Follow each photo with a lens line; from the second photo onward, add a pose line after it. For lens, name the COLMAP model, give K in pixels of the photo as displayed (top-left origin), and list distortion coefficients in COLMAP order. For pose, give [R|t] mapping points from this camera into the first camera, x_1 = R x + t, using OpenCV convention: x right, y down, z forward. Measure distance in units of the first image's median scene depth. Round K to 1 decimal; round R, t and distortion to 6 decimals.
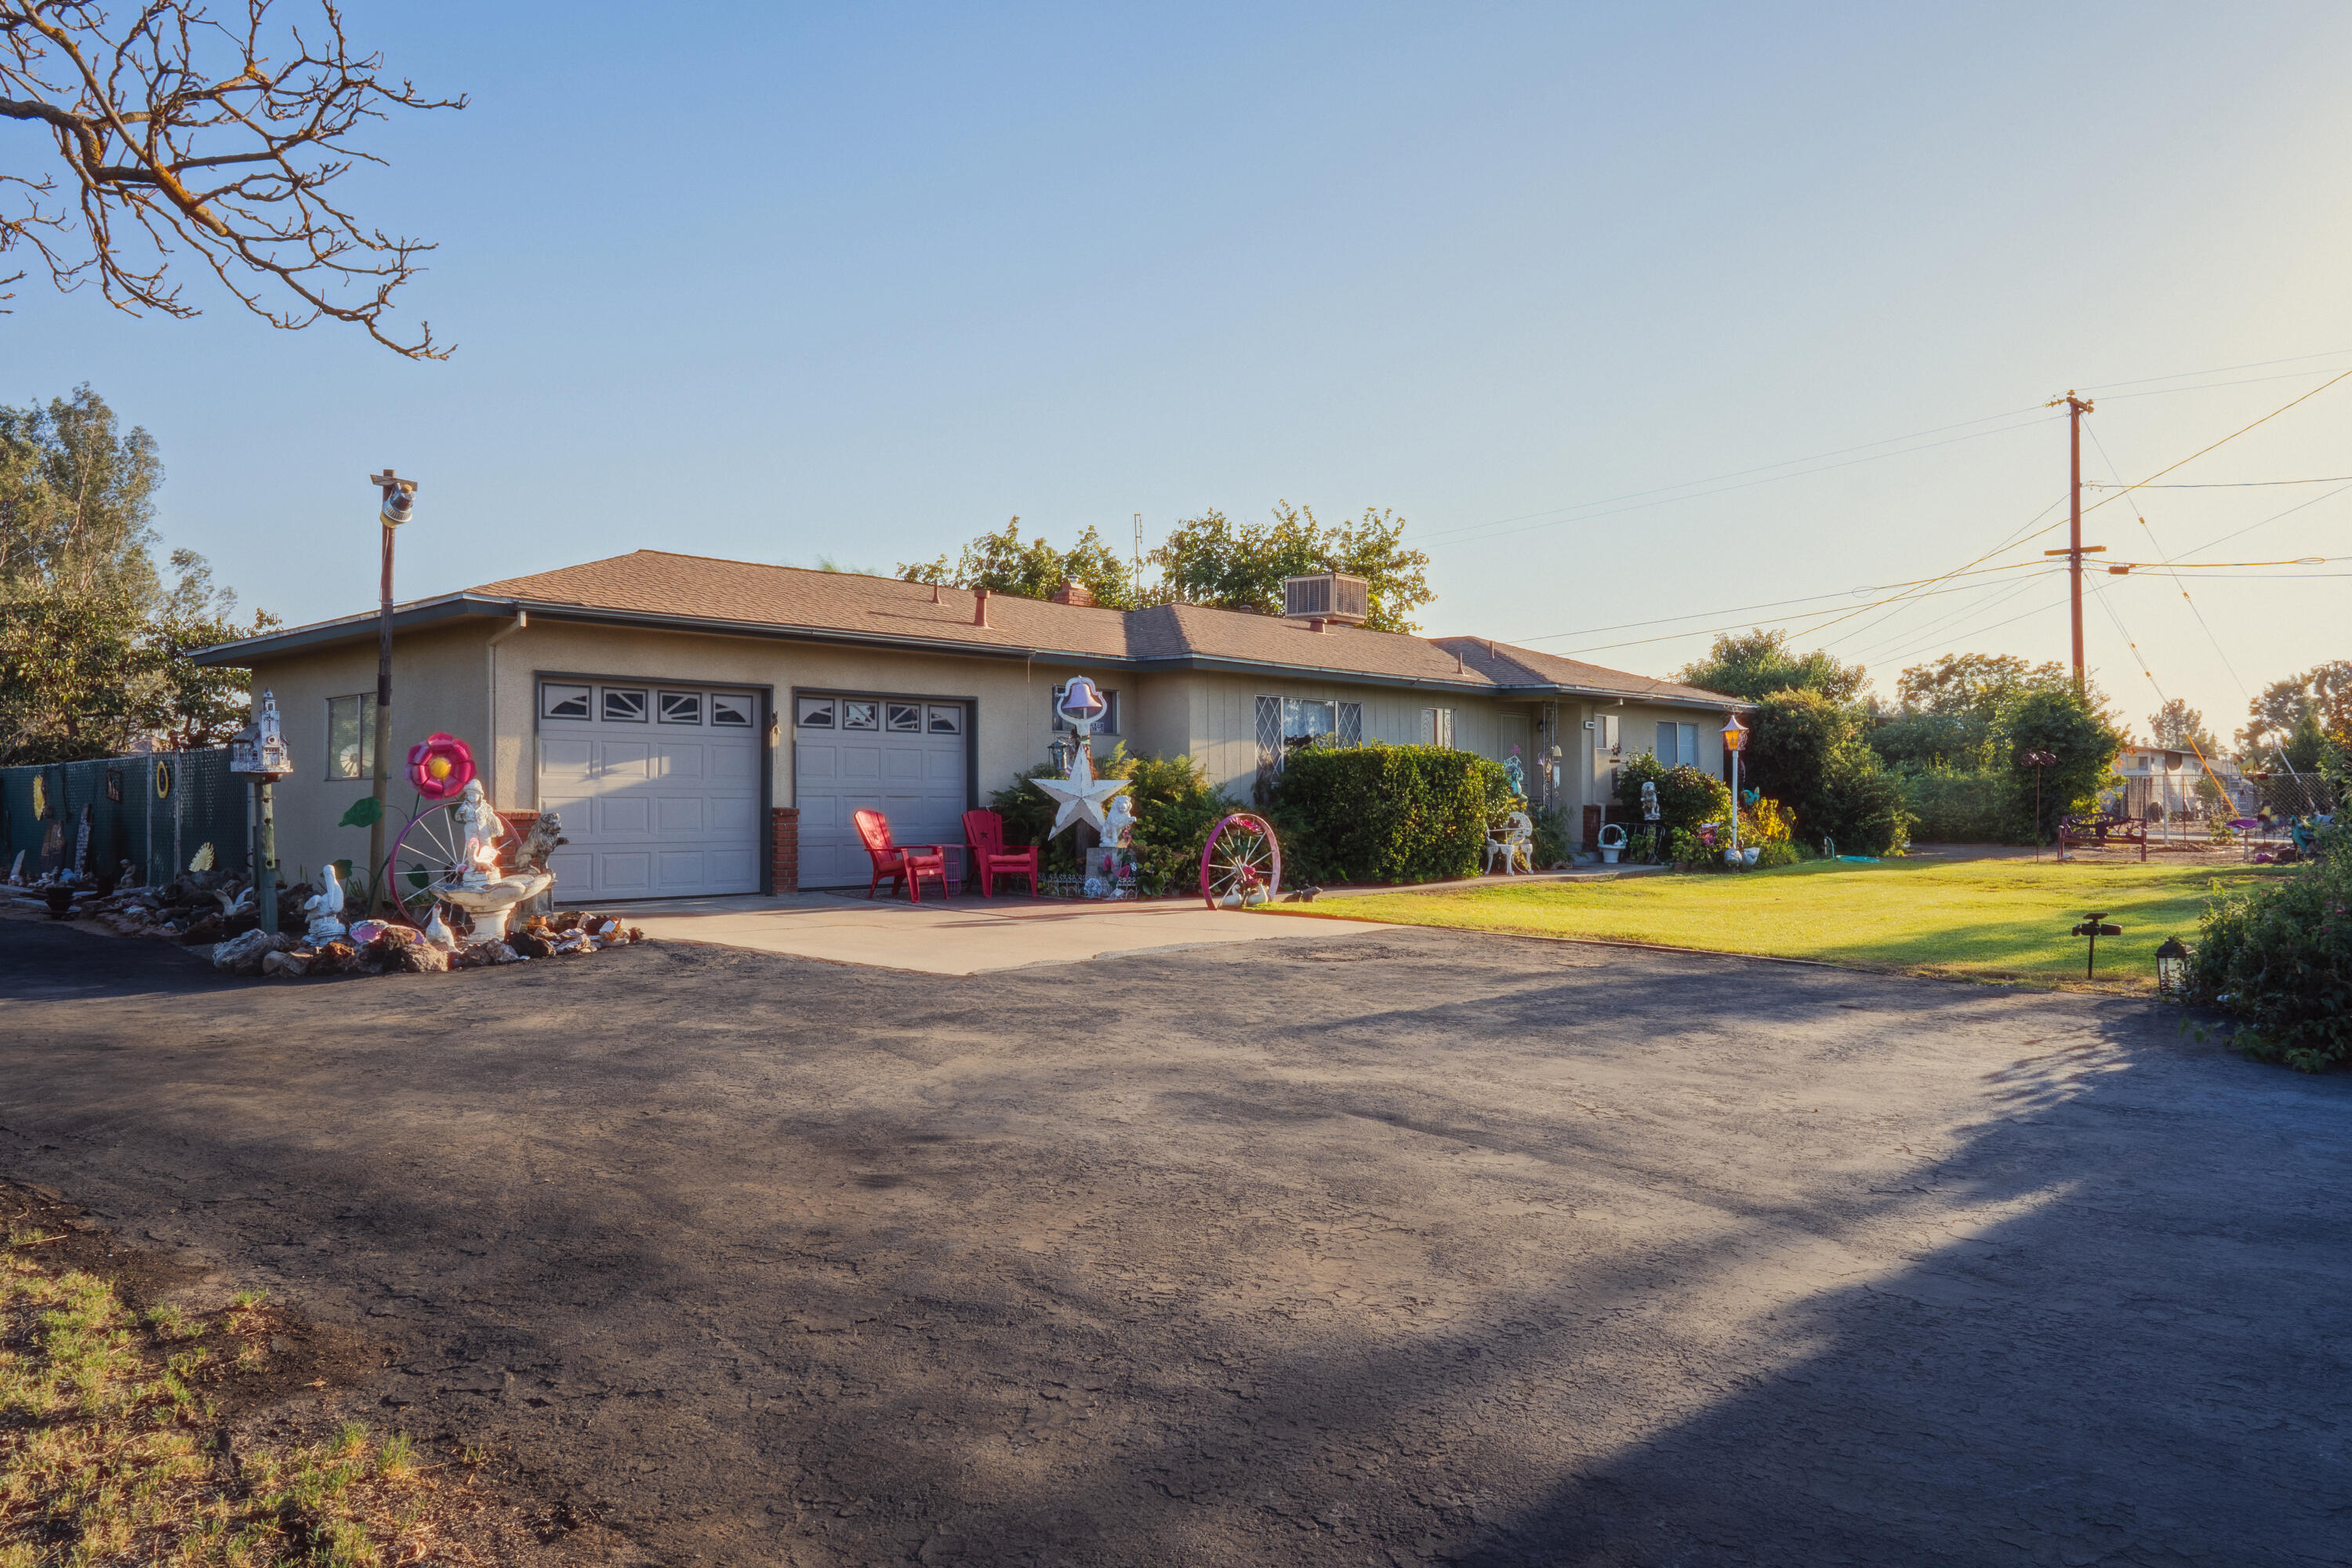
lens RADIAL K [[1564.3, 0, 1176.0], [0, 1564.3, 784.0], [0, 0, 1]] dist [0.000004, 0.001326]
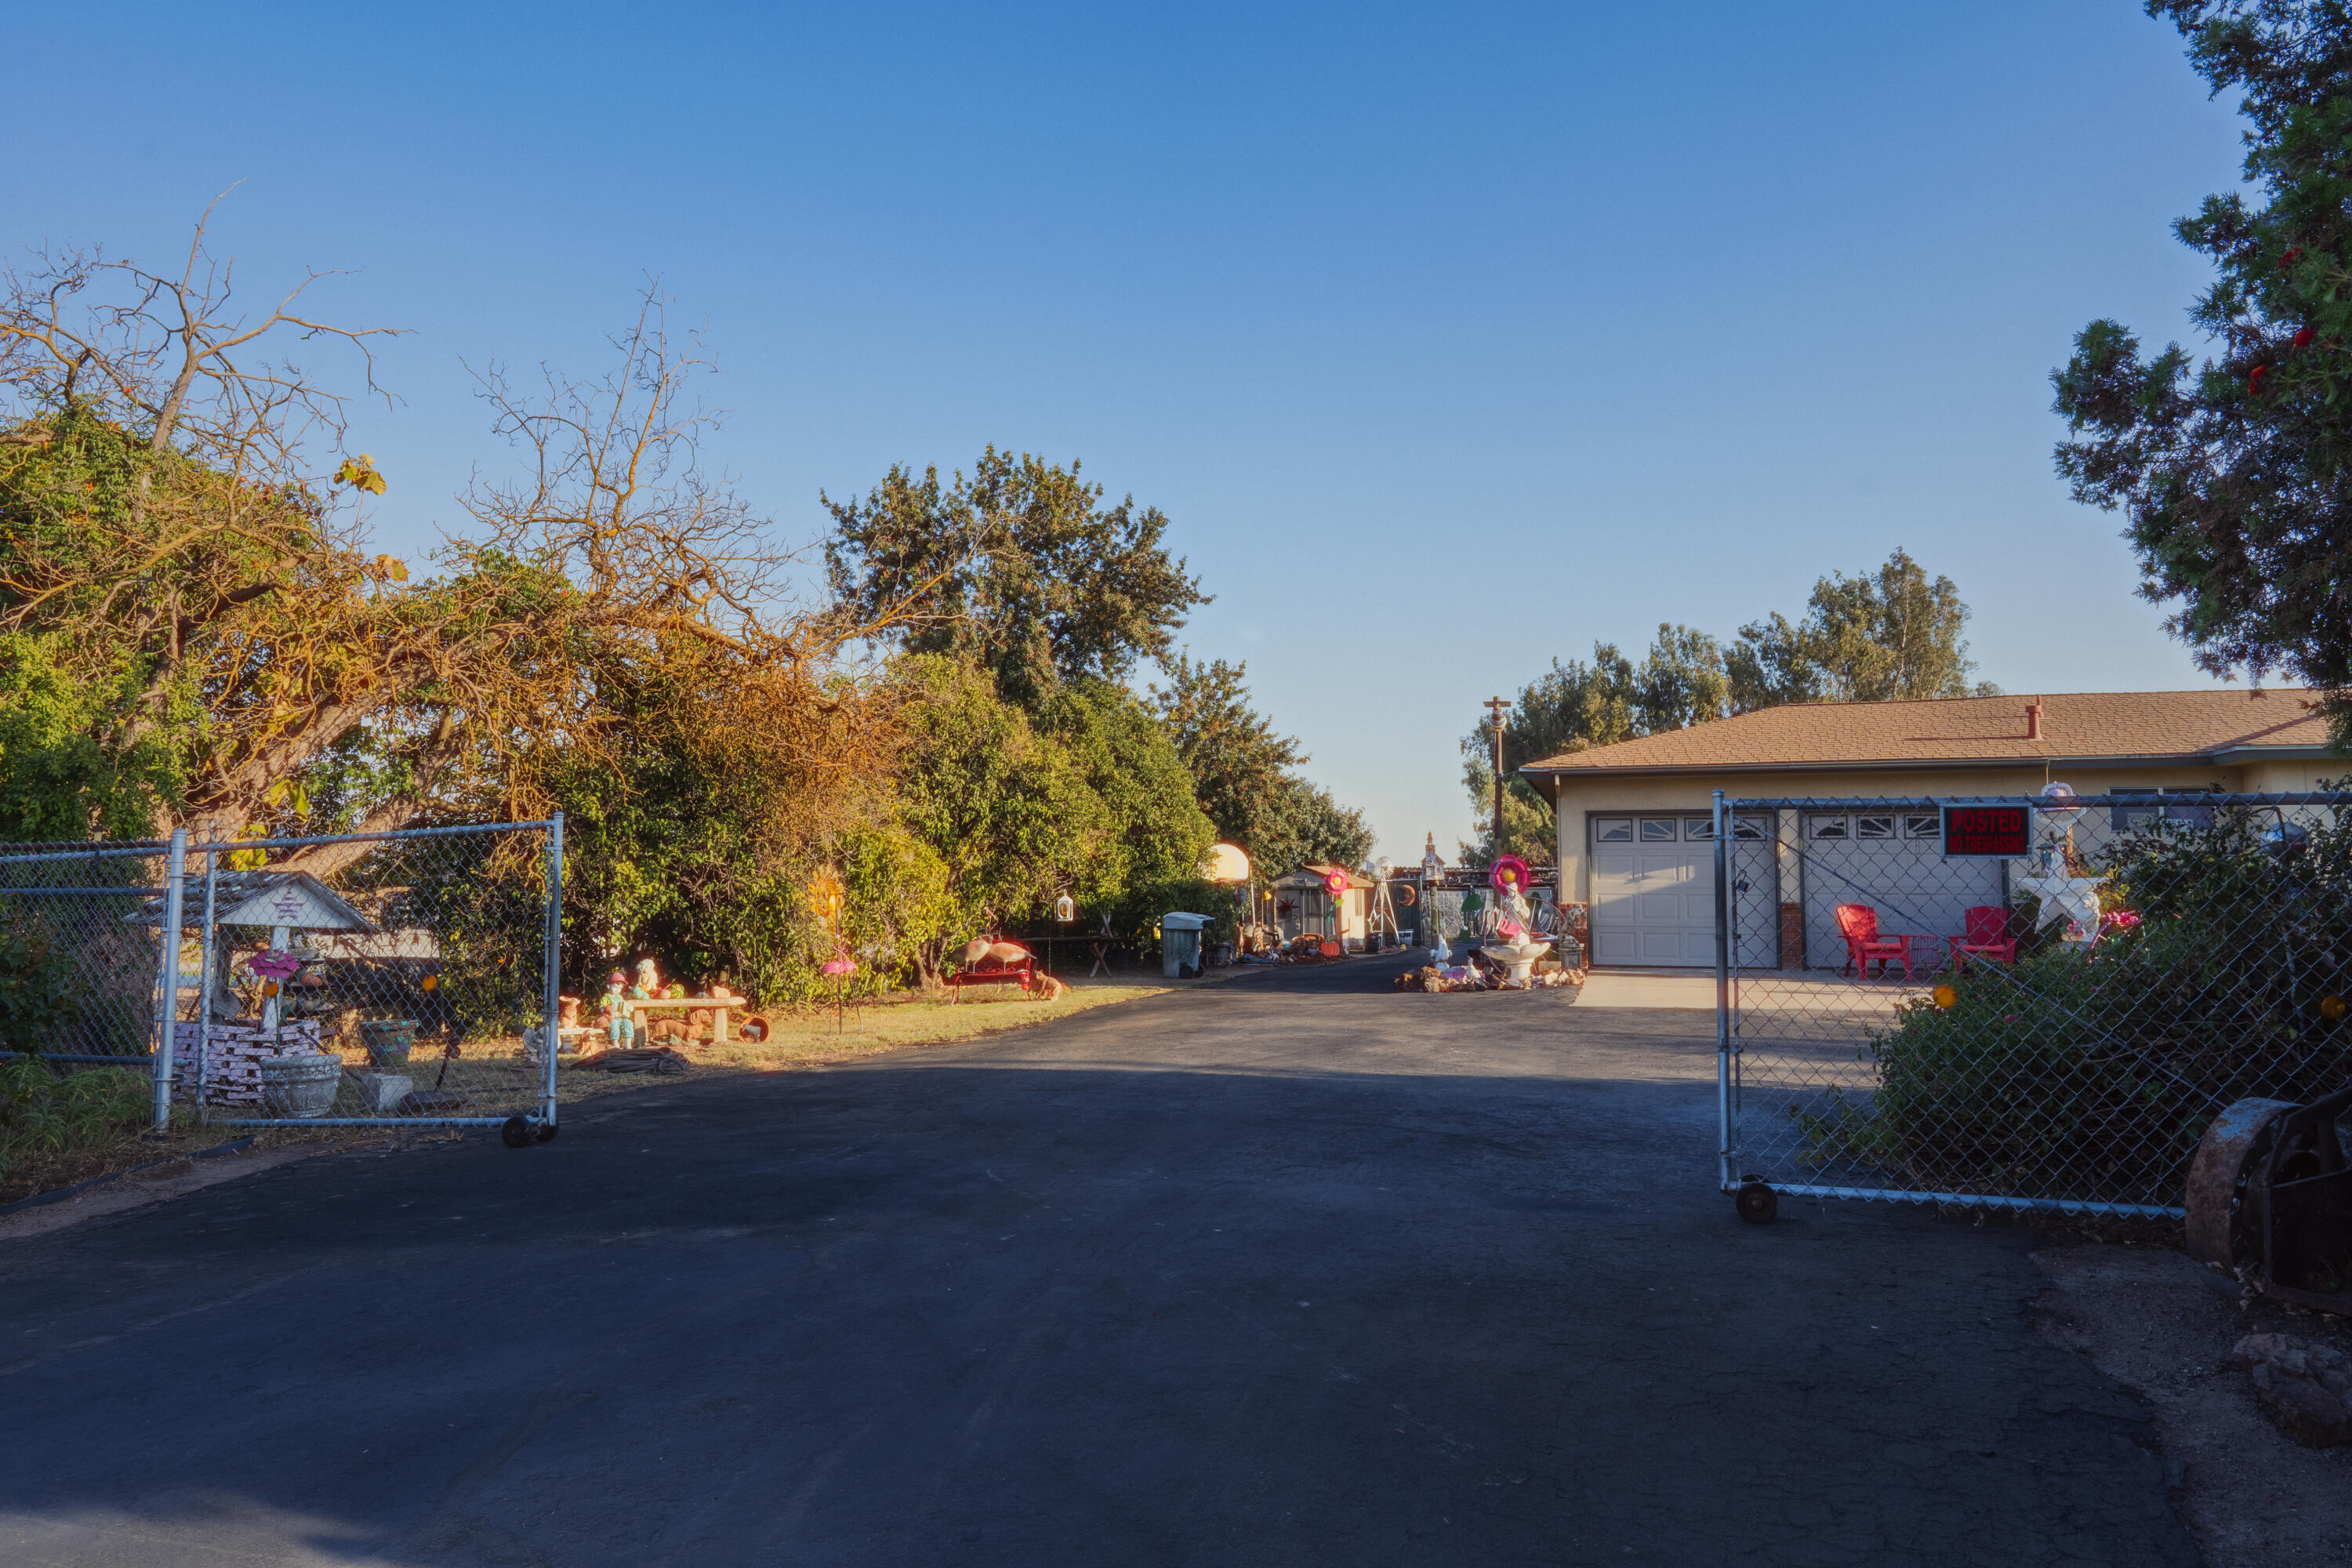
lens RADIAL K [[1564.3, 0, 1176.0], [0, 1564.3, 784.0], [0, 0, 1]] dist [0.000004, 0.001326]
pose [[0.431862, -0.065709, -0.899543, 0.499265], [0.006302, 0.997538, -0.069842, 0.003360], [0.901917, 0.024494, 0.431213, -0.012719]]
